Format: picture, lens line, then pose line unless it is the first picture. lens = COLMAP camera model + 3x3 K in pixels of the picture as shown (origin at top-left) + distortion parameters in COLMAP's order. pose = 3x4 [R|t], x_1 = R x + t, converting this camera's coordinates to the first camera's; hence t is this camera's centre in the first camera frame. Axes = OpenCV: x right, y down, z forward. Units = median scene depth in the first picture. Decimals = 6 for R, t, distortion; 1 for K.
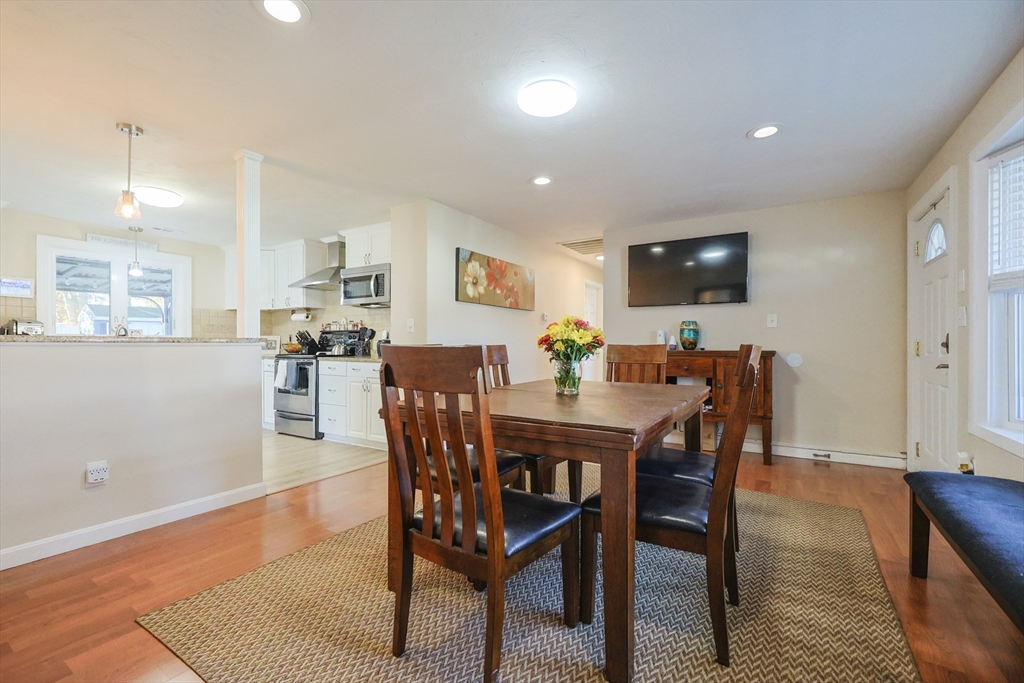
lens RADIAL K [[446.5, 0, 499.6], [0, 446.5, 343.9], [0, 0, 1]] dist [0.011997, 0.000249]
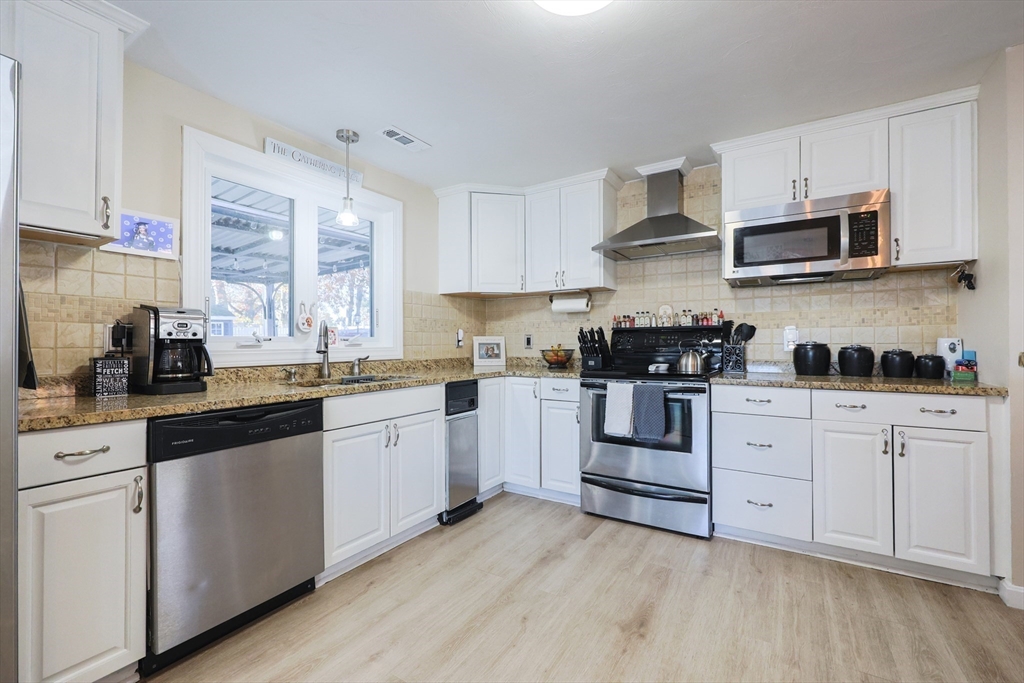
lens RADIAL K [[434.5, 0, 515.1], [0, 434.5, 336.7], [0, 0, 1]] dist [-0.000690, 0.000114]
pose [[0.999784, -0.005833, 0.019931, -0.586609], [0.006052, 0.999922, -0.010967, -0.012612], [-0.019866, 0.011085, 0.999741, 0.462367]]
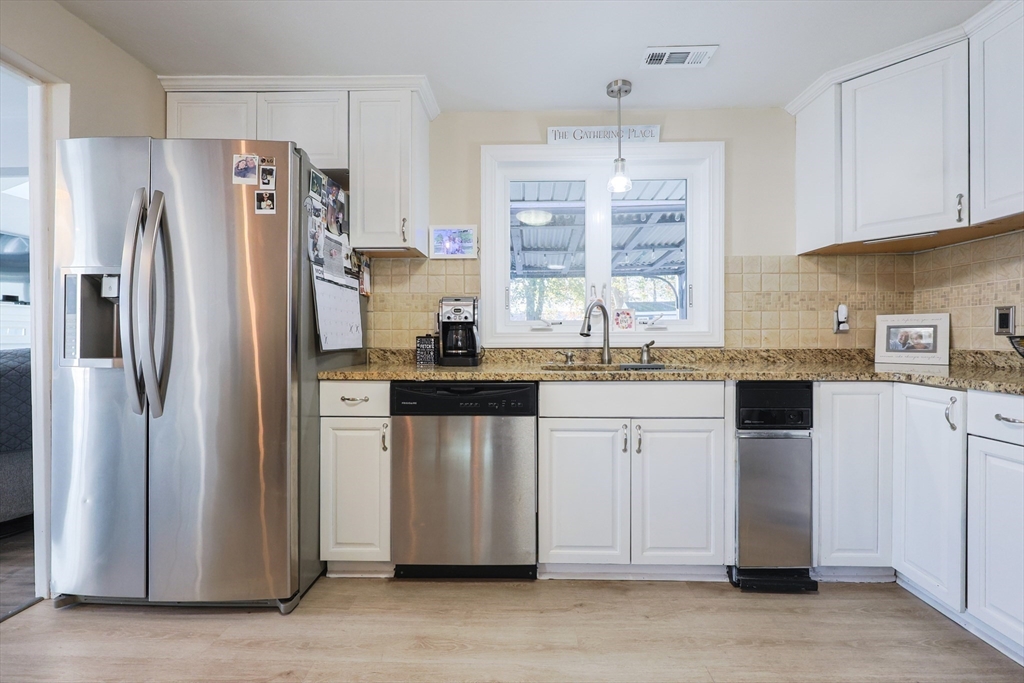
lens RADIAL K [[434.5, 0, 515.1], [0, 434.5, 336.7], [0, 0, 1]] dist [-0.000690, 0.000114]
pose [[0.531020, -0.003753, -0.847351, -0.459310], [0.006035, 0.999982, -0.000648, -0.001343], [0.847338, -0.004770, 0.531033, 0.633798]]
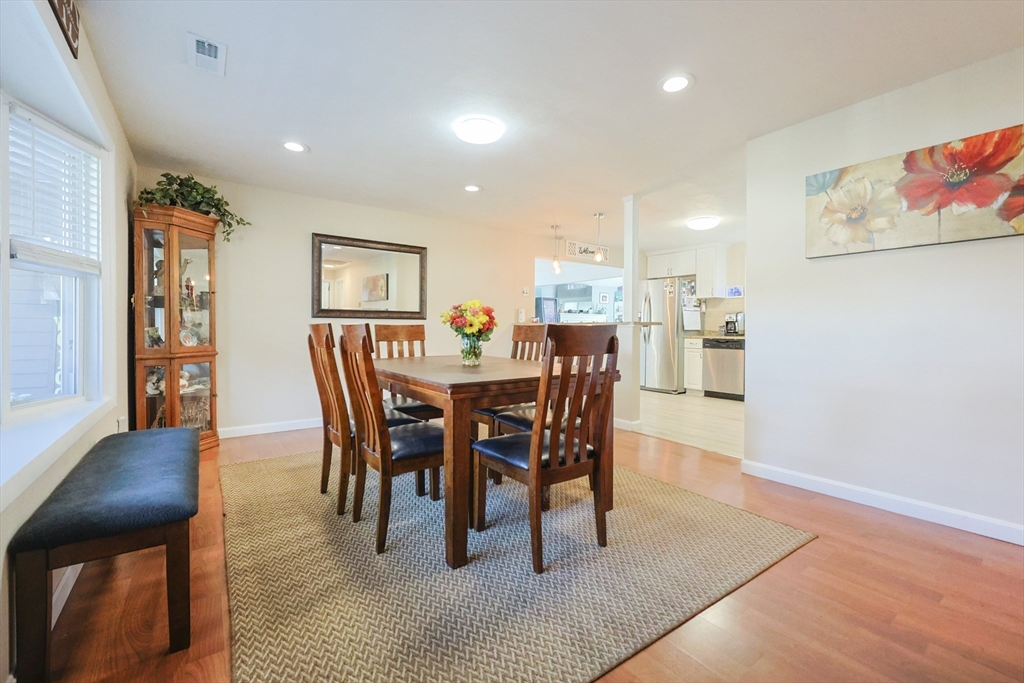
lens RADIAL K [[418.7, 0, 516.0], [0, 418.7, 336.5], [0, 0, 1]] dist [-0.001004, 0.000002]
pose [[-0.344733, 0.016452, -0.938556, 0.507019], [0.004501, 0.999864, 0.015873, 0.005861], [0.938690, 0.001248, -0.344761, 0.645184]]
